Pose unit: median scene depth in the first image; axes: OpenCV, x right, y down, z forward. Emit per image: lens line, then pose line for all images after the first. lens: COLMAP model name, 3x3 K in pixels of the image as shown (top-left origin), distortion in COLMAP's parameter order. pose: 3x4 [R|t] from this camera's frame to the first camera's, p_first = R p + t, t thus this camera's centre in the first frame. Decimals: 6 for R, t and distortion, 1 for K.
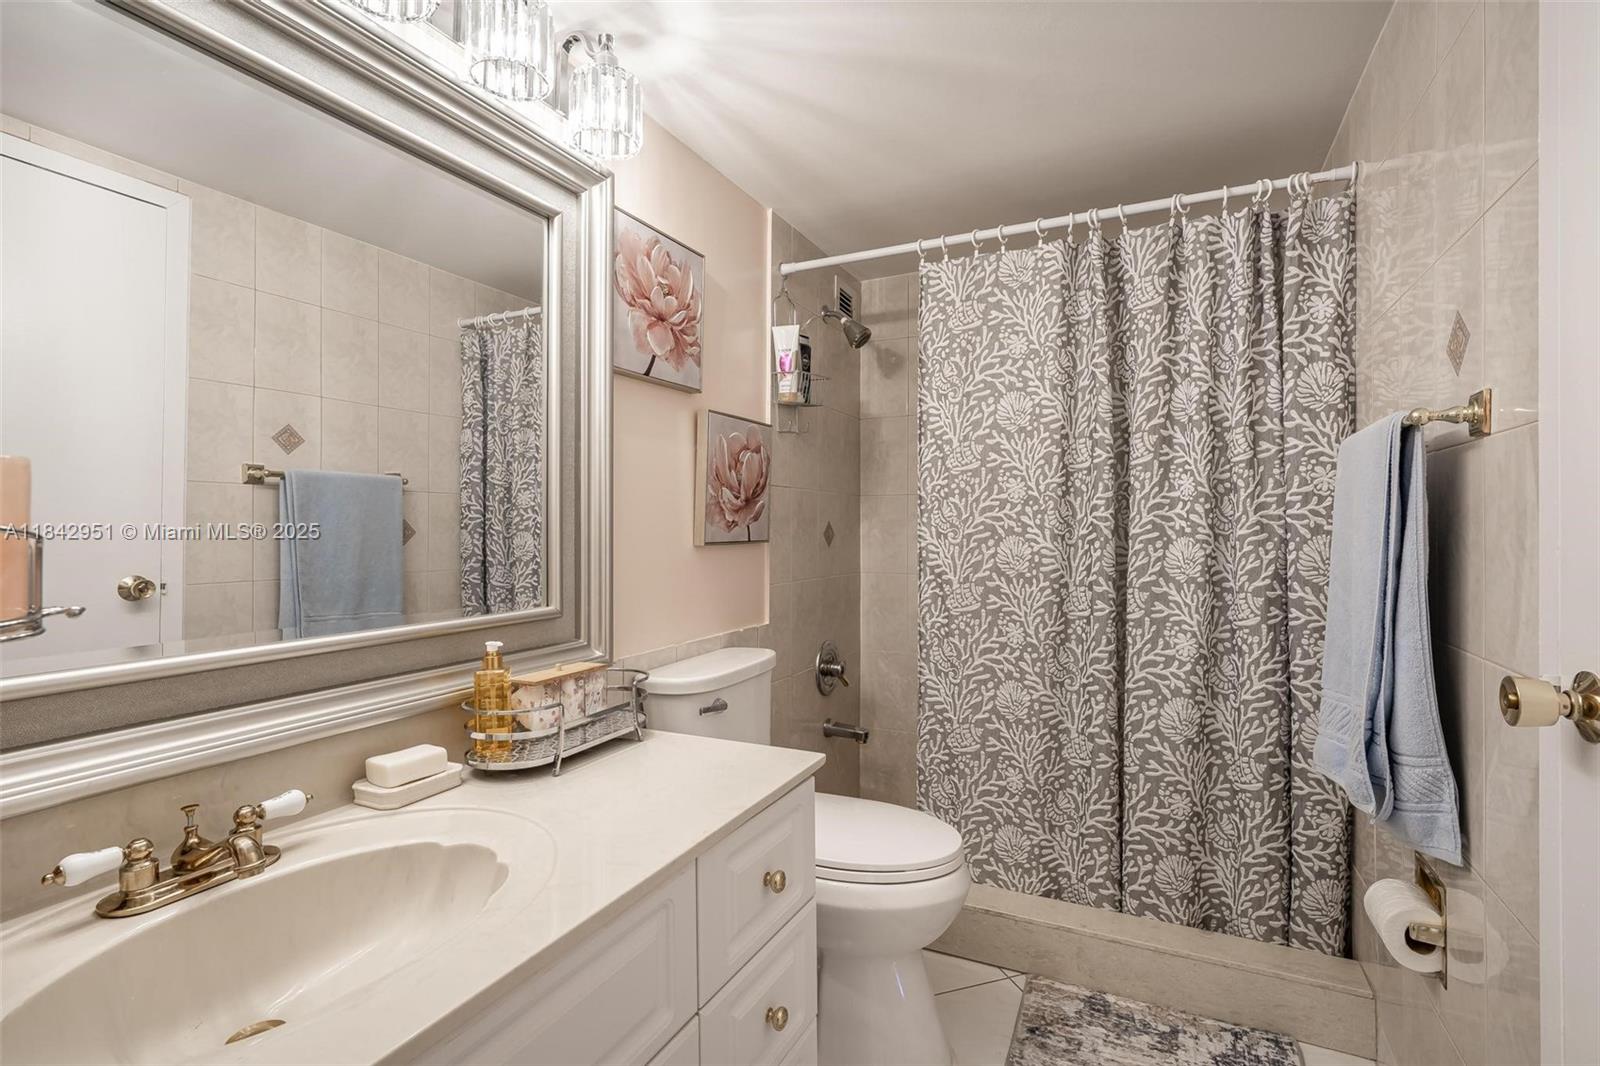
lens RADIAL K [[748.4, 0, 806.4], [0, 748.4, 525.3], [0, 0, 1]] dist [-0.004602, 0.000415]
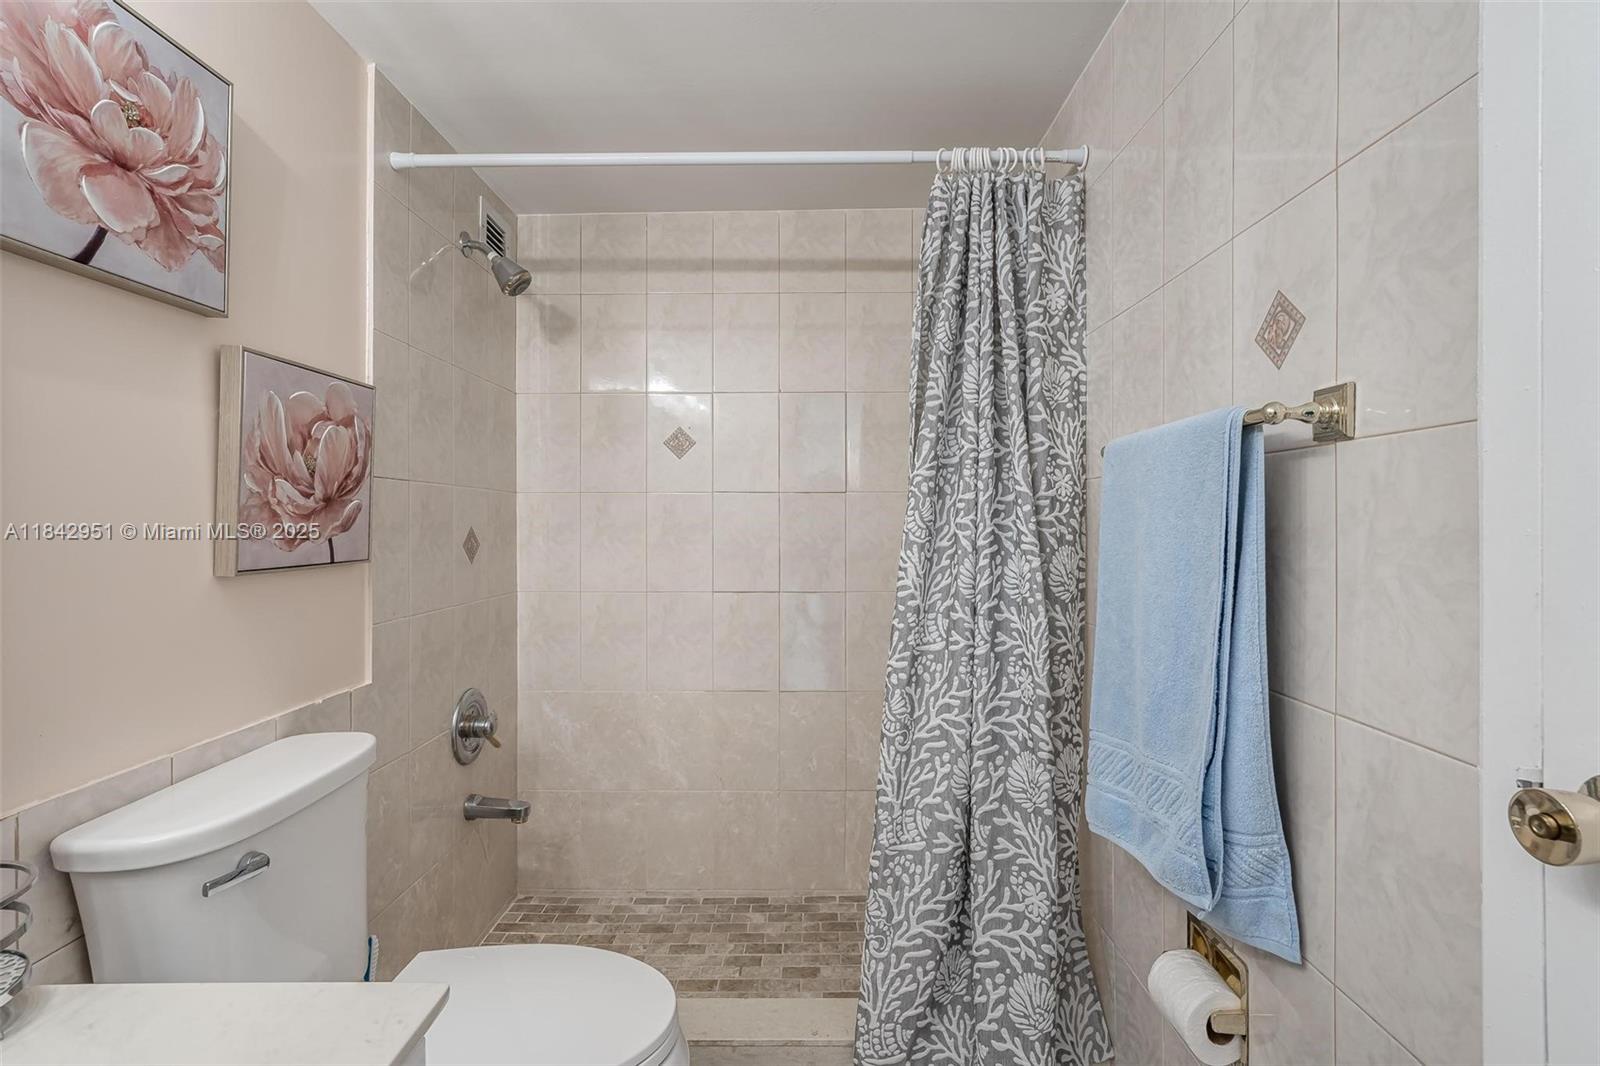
lens RADIAL K [[748.4, 0, 806.4], [0, 748.4, 525.3], [0, 0, 1]] dist [-0.004602, 0.000415]
pose [[0.904495, -0.003103, 0.426473, 0.021045], [-0.000165, 0.999971, 0.007625, -0.018347], [-0.426485, -0.006967, 0.904468, 0.279869]]
